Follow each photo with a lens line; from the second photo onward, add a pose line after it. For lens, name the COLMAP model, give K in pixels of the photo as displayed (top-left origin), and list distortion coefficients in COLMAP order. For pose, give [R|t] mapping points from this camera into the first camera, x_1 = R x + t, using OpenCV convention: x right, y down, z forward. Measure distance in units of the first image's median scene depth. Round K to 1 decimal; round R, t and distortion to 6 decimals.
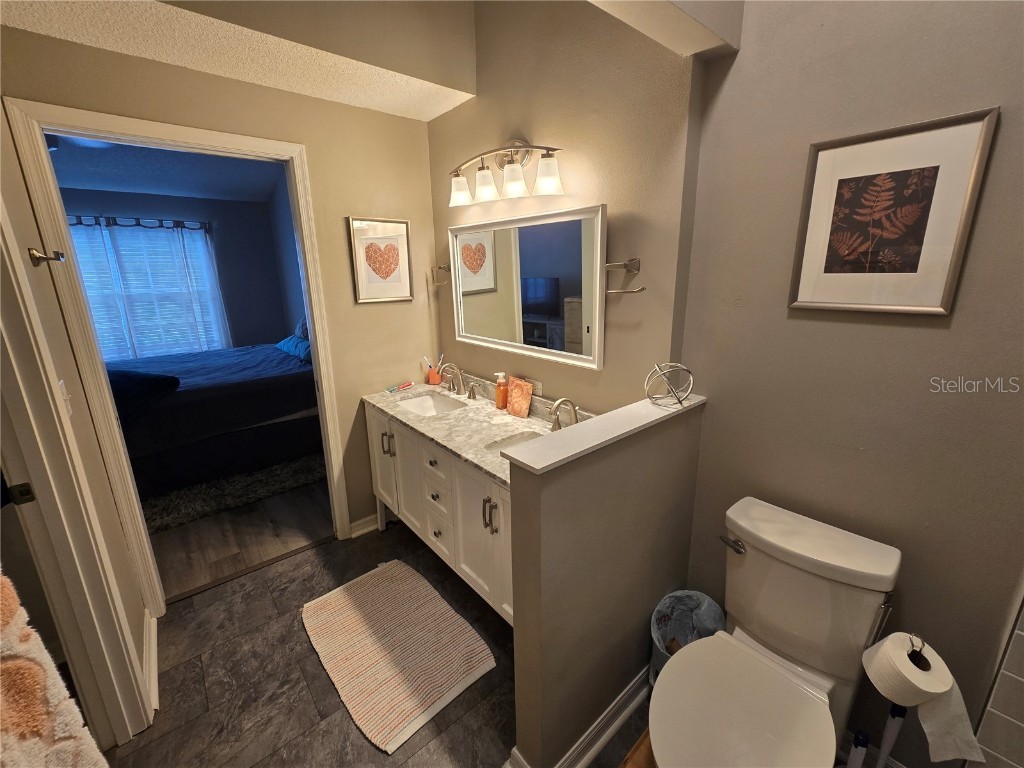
lens RADIAL K [[419.2, 0, 515.3], [0, 419.2, 378.3], [0, 0, 1]] dist [0.002895, -0.000182]
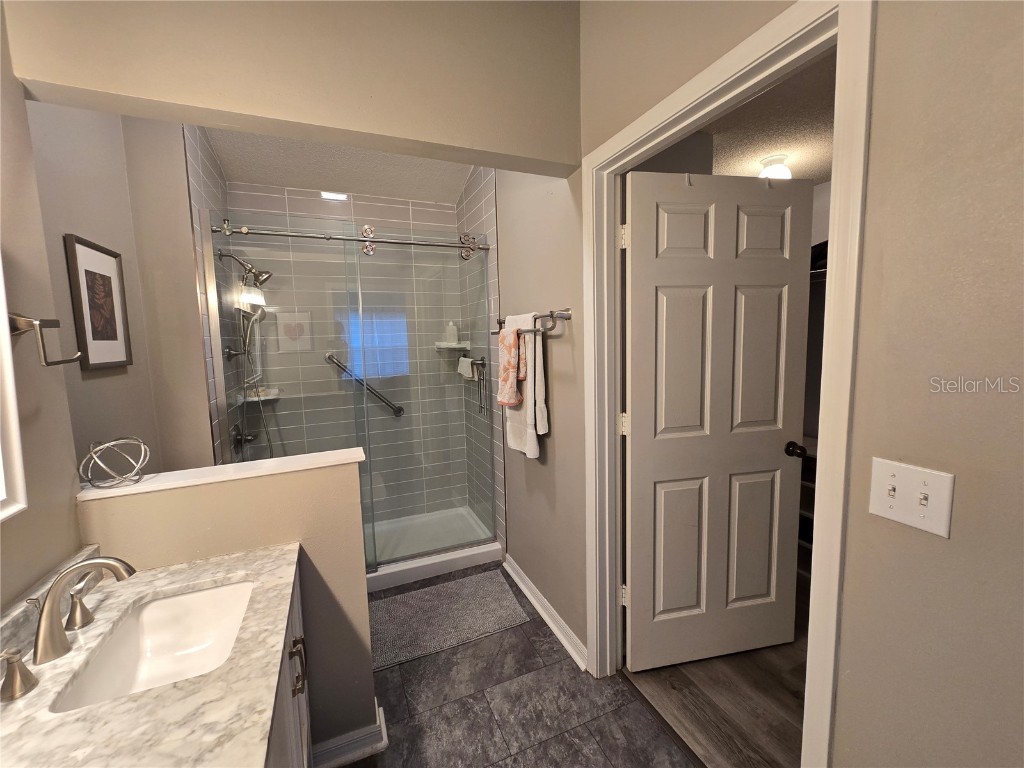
lens RADIAL K [[419.2, 0, 508.6], [0, 419.2, 375.7], [0, 0, 1]] dist [0.002895, -0.000182]
pose [[-0.949922, 0.009952, 0.312330, -0.504316], [0.114813, 0.940701, 0.319218, -0.253028], [-0.290632, 0.339091, -0.894735, 1.109470]]
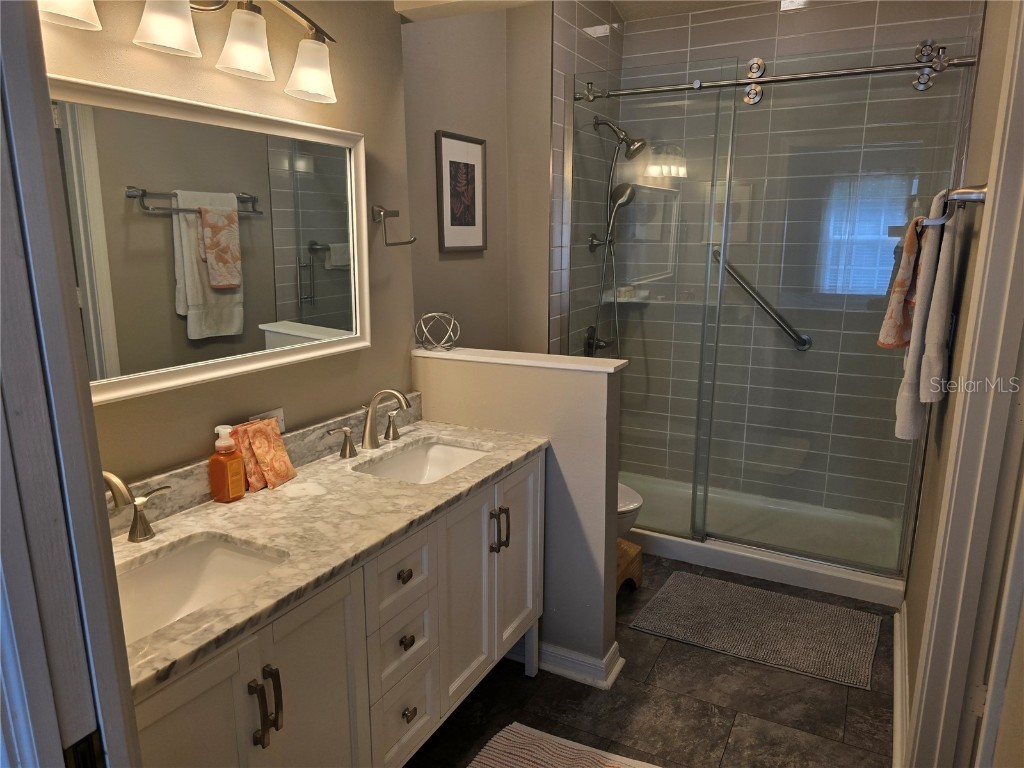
lens RADIAL K [[691.9, 0, 513.7], [0, 691.9, 389.9], [0, 0, 1]] dist [0.061443, -0.009385]
pose [[-0.361054, -0.190654, 0.912848, -0.969036], [0.239416, 0.927117, 0.288329, -0.224240], [-0.901288, 0.322653, -0.289093, 1.029681]]
